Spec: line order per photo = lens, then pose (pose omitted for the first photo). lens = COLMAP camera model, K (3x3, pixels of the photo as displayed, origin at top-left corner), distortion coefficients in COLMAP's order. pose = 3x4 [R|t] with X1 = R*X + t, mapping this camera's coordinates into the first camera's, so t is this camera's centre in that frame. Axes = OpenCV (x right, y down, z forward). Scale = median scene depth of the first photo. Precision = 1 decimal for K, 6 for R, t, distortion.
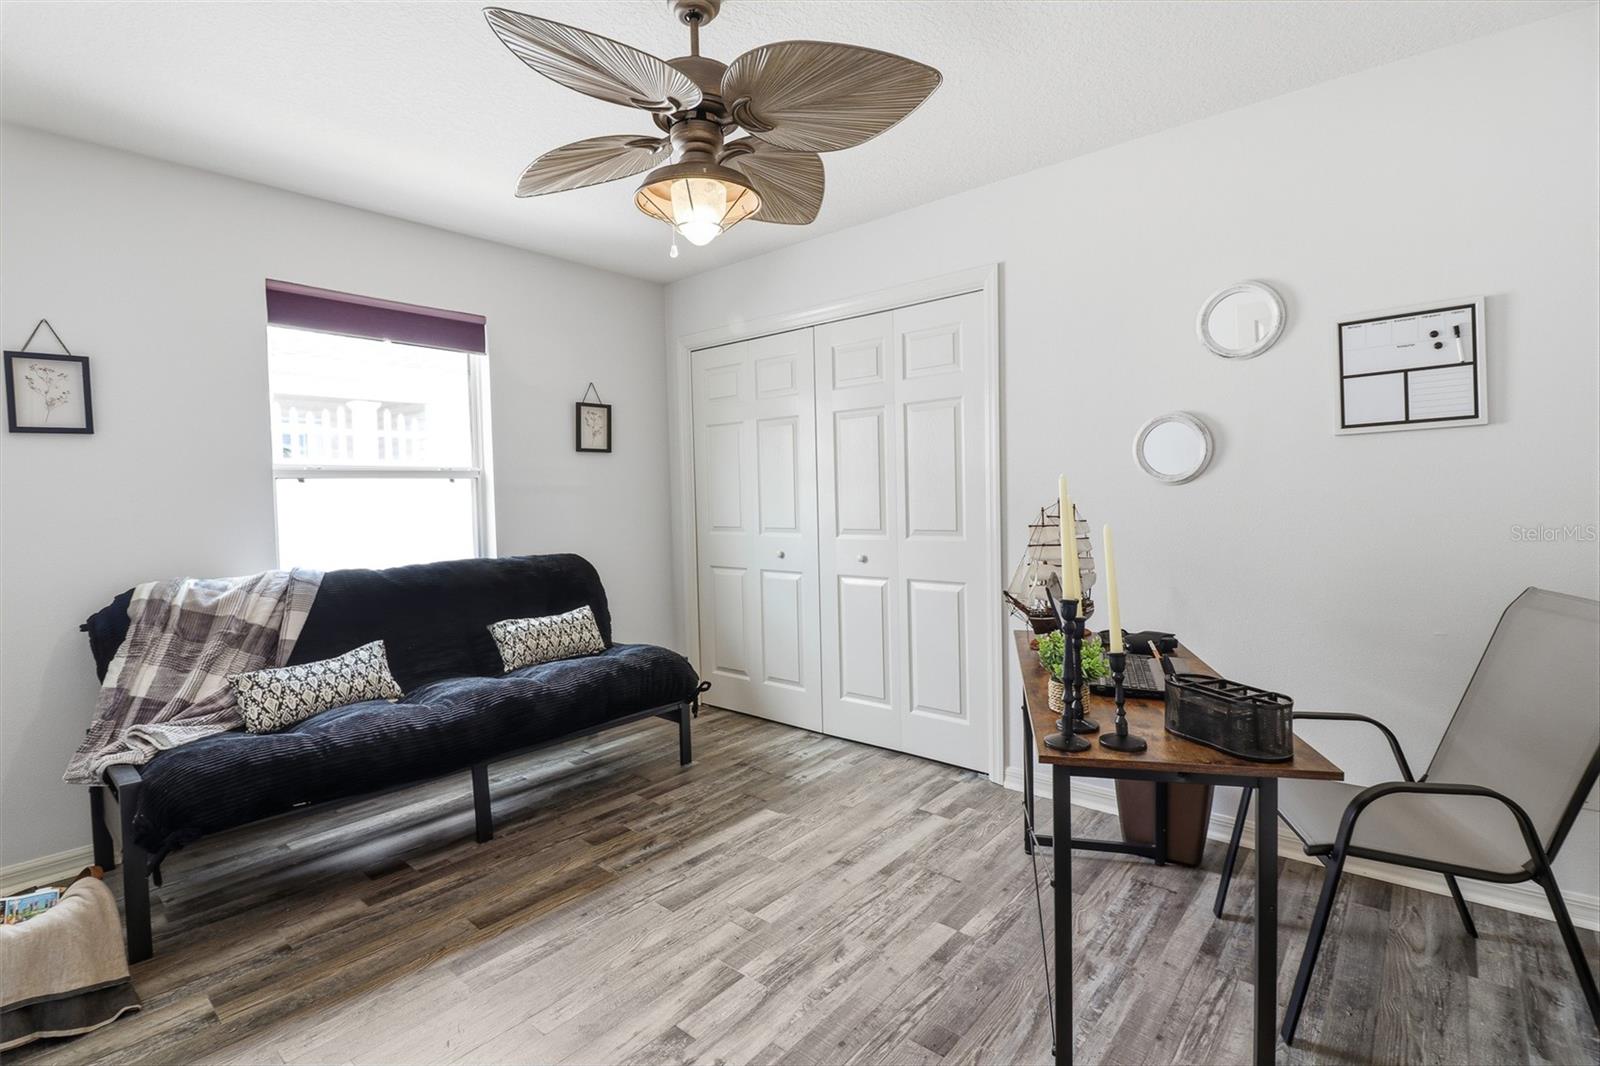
lens RADIAL K [[750.1, 0, 798.2], [0, 750.1, 519.1], [0, 0, 1]] dist [-0.000750, -0.000842]
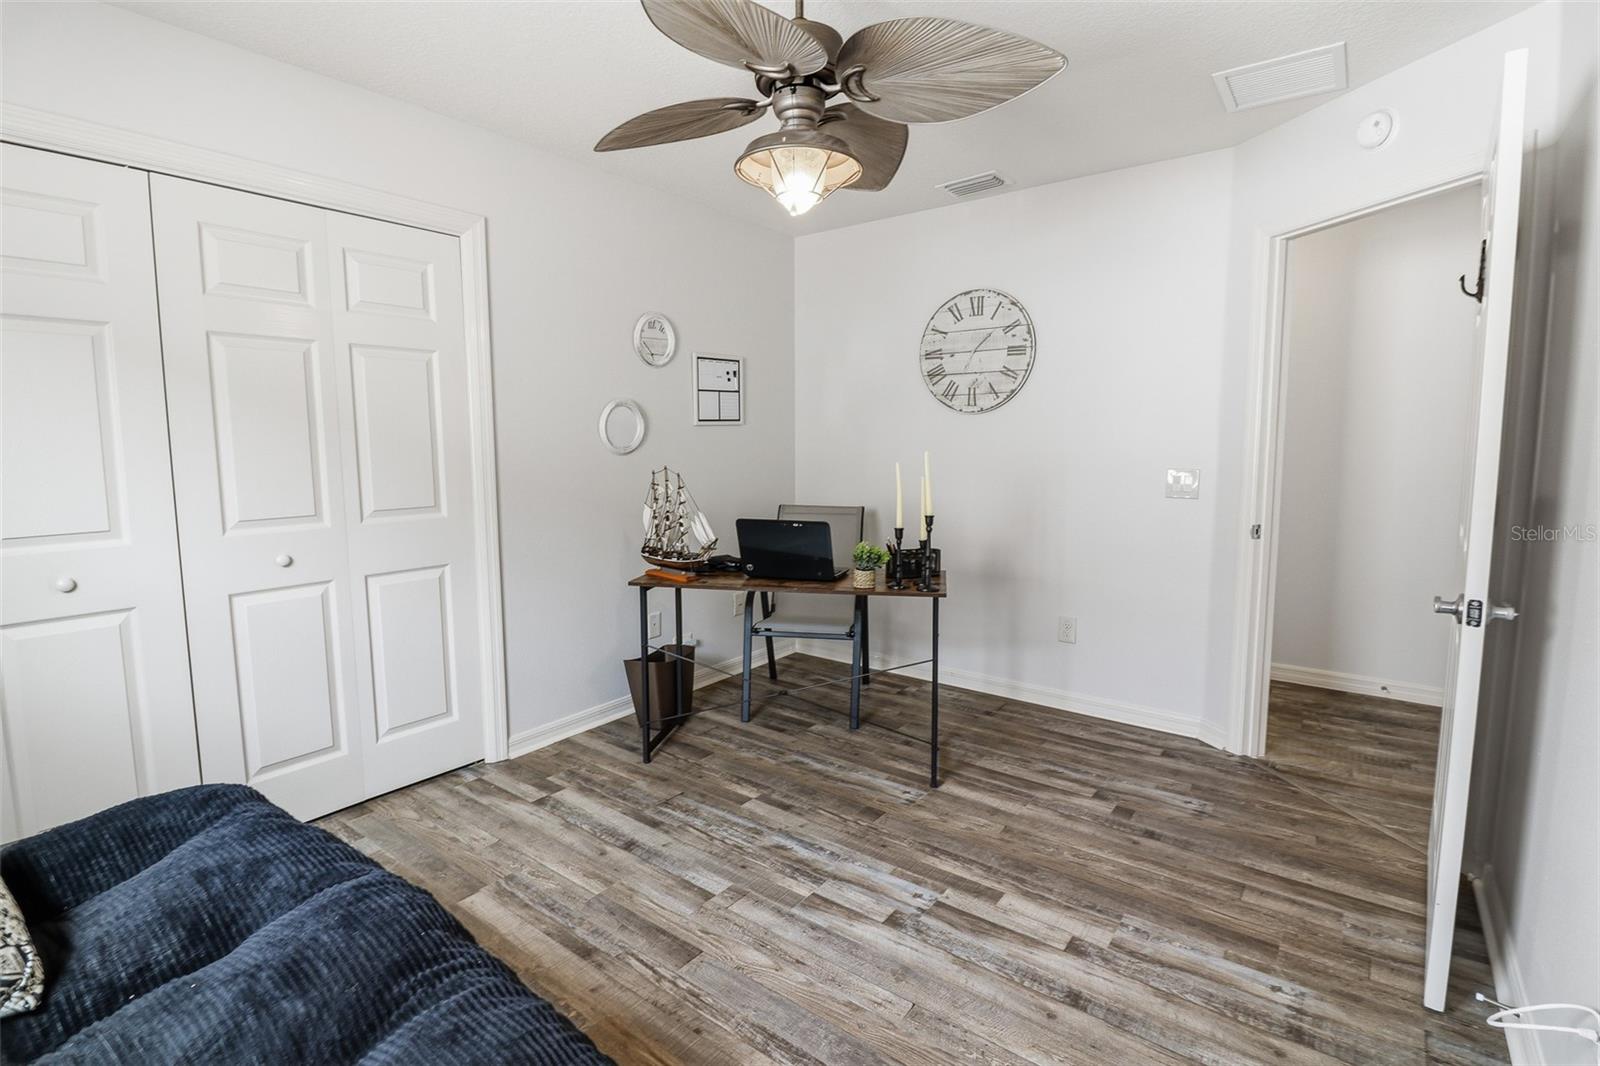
lens RADIAL K [[750.1, 0, 801.7], [0, 750.1, 526.4], [0, 0, 1]] dist [-0.004321, -0.000411]
pose [[-0.062359, -0.089637, 0.994020, -0.854739], [0.041283, 0.994875, 0.092304, -0.030609], [-0.997200, 0.046792, -0.058339, 0.795639]]
